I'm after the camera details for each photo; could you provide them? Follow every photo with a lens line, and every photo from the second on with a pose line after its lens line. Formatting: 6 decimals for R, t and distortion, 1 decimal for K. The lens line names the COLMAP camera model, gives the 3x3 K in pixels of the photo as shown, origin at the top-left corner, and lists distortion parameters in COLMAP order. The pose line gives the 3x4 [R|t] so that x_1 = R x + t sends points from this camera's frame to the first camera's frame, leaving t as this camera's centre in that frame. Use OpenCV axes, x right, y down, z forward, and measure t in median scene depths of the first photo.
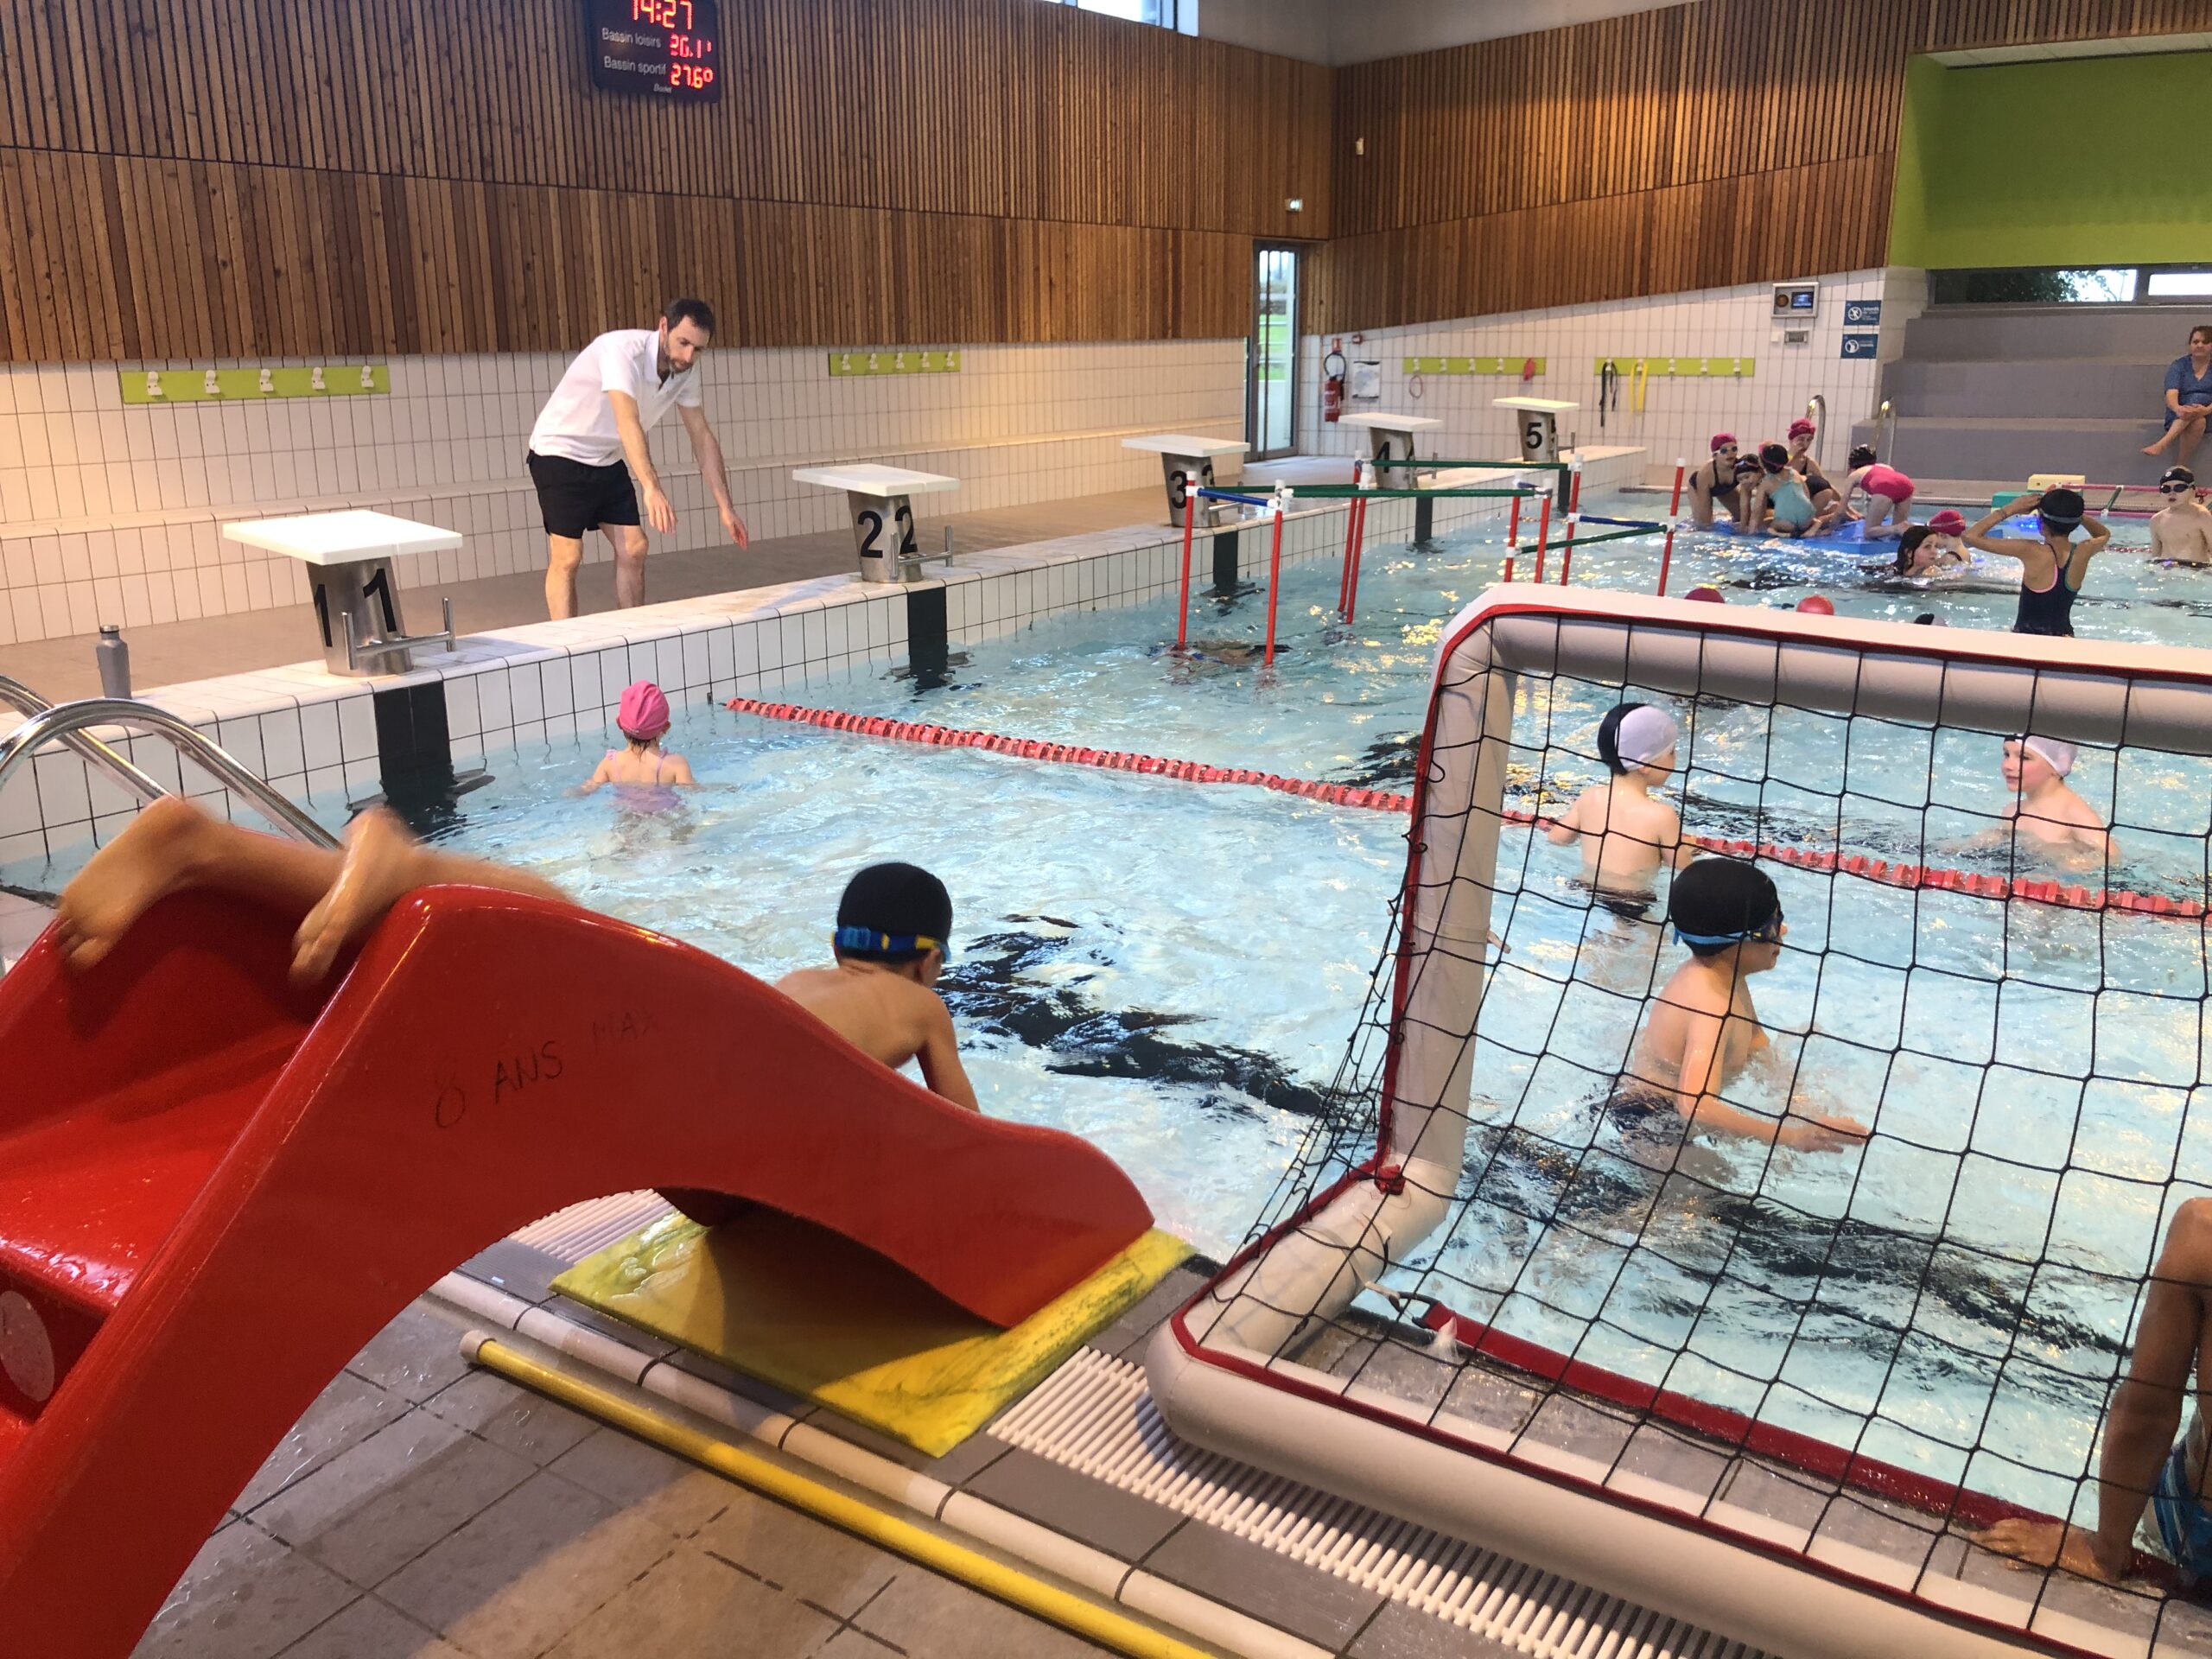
lens RADIAL K [[1857.5, 0, 1099.2], [0, 1857.5, 821.2], [0, 0, 1]] dist [-0.012533, 0.027521]
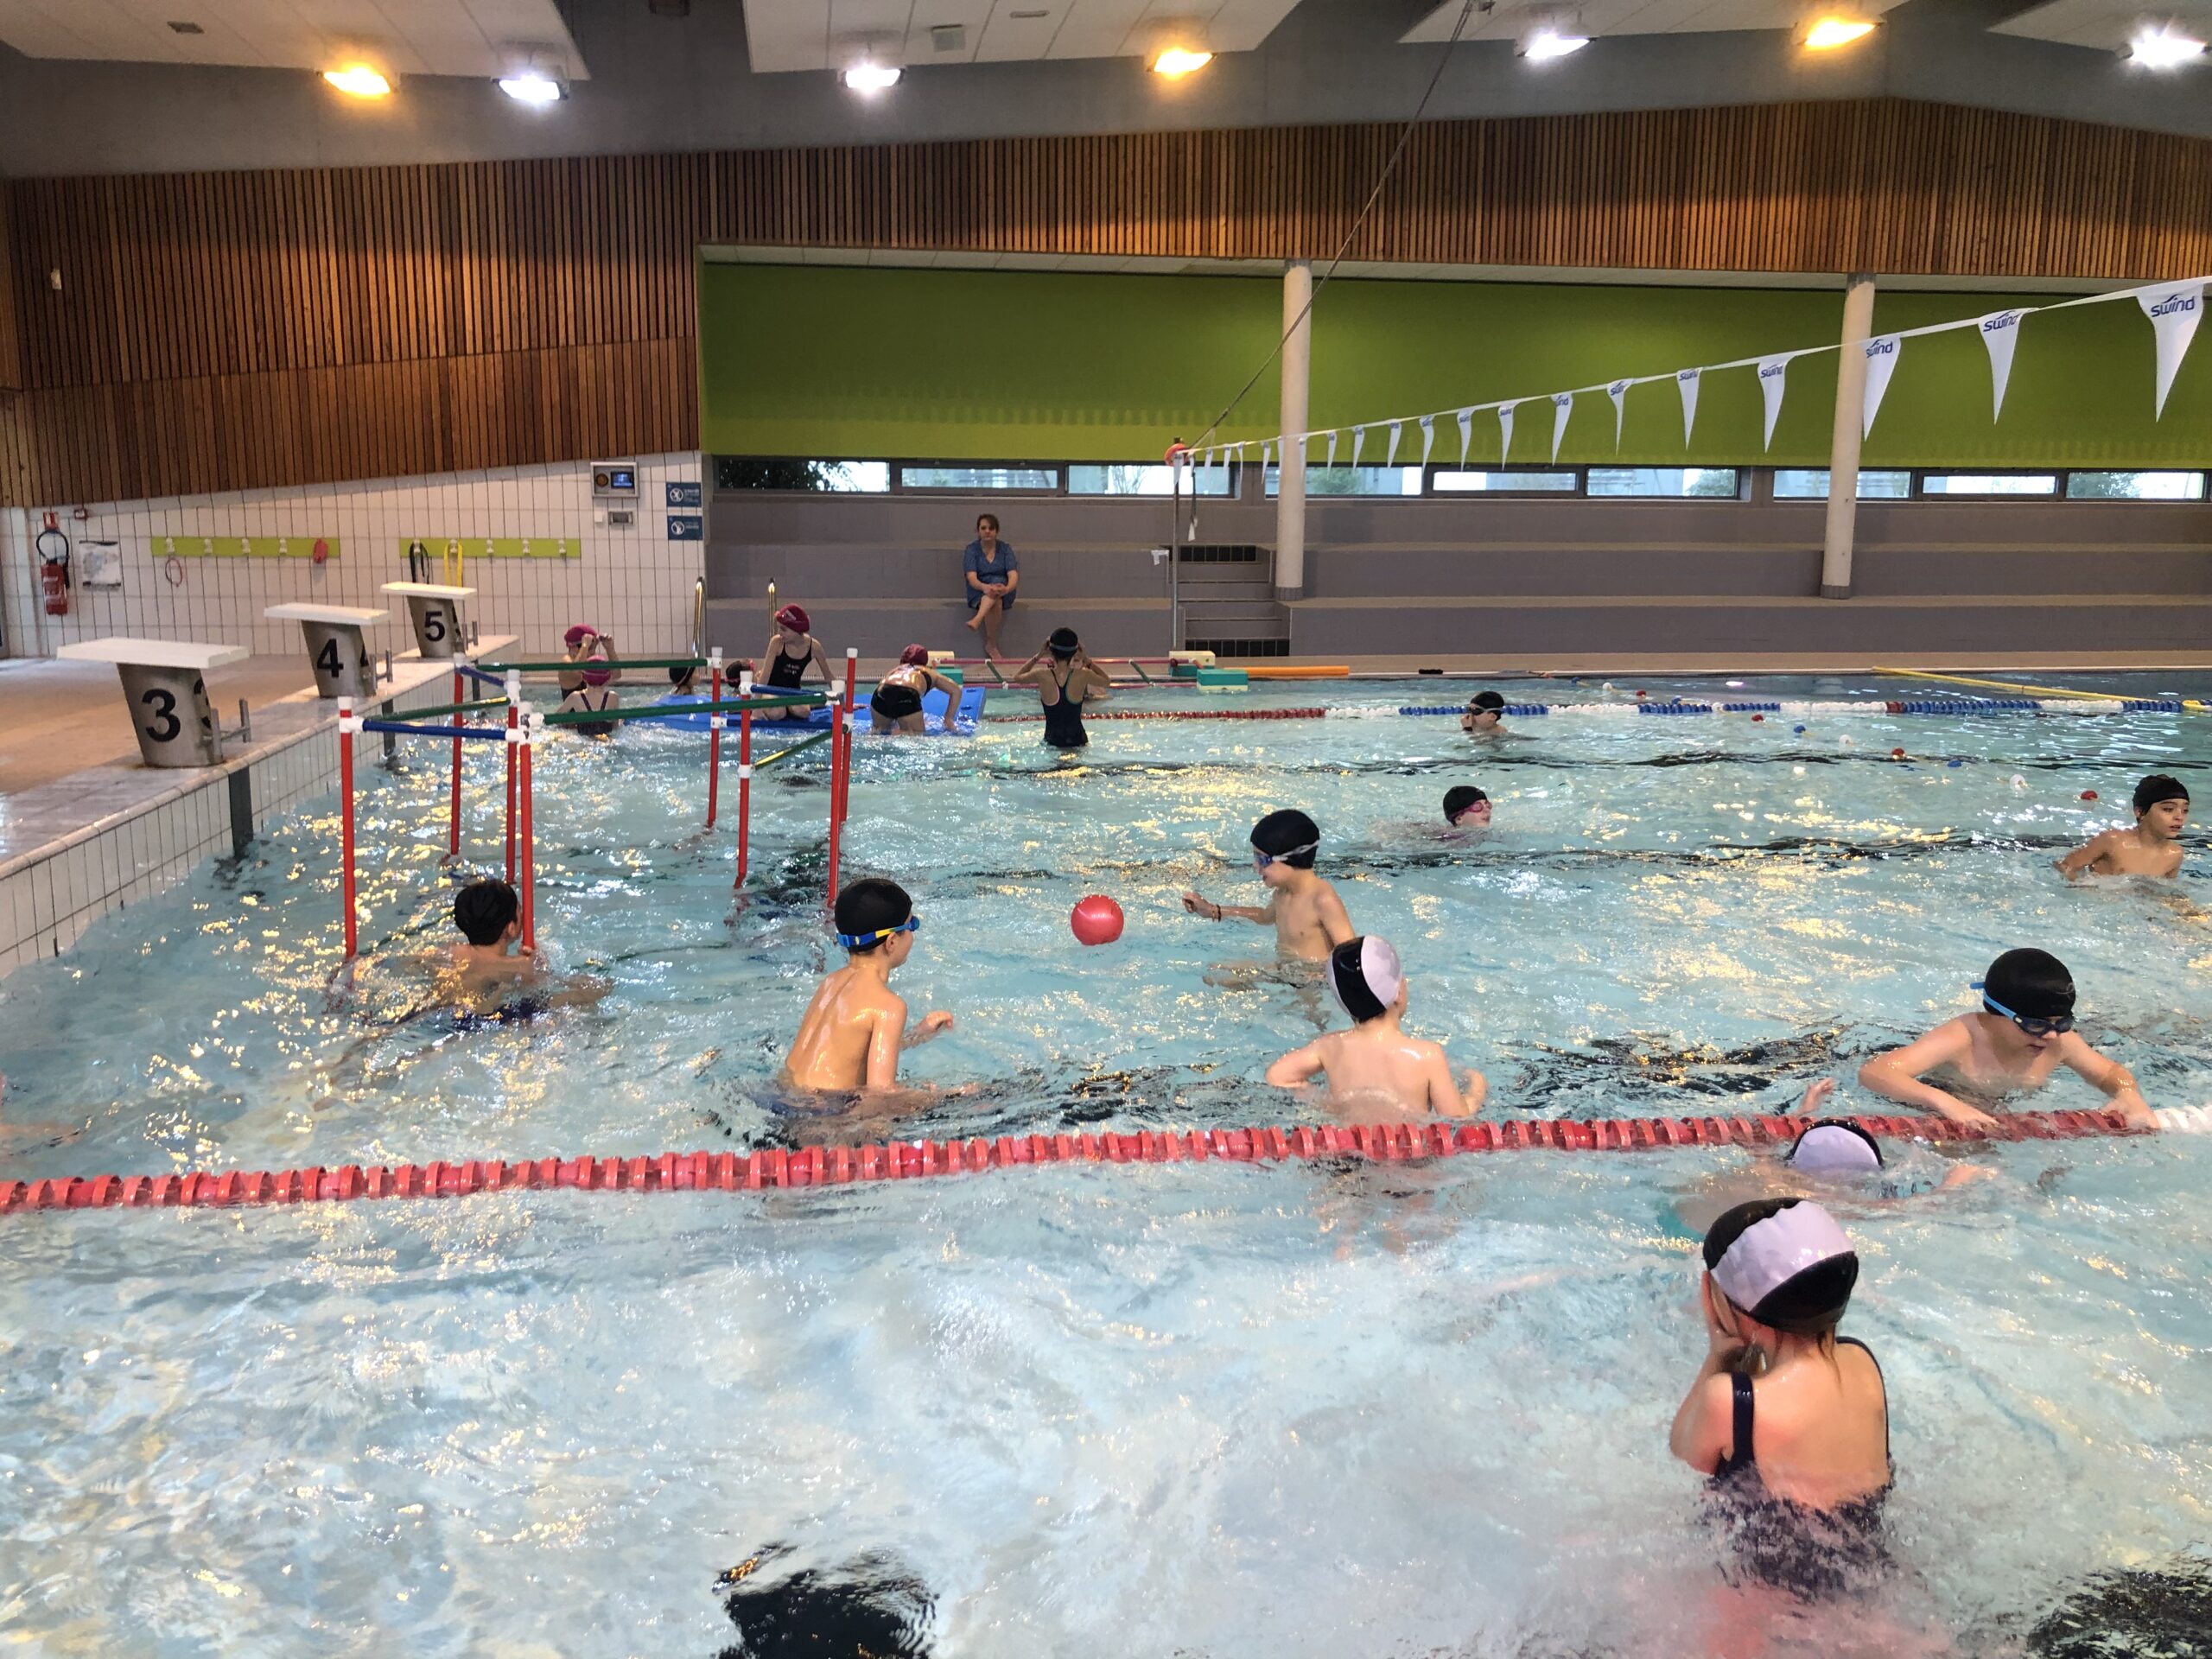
lens RADIAL K [[1857.5, 0, 1121.3], [0, 1857.5, 831.1], [0, 0, 1]] dist [-0.012533, 0.027521]
pose [[0.741692, -0.097594, 0.663603, -0.082908], [0.157582, 0.987020, -0.030968, -0.030675], [-0.651967, 0.127540, 0.747444, 0.133885]]
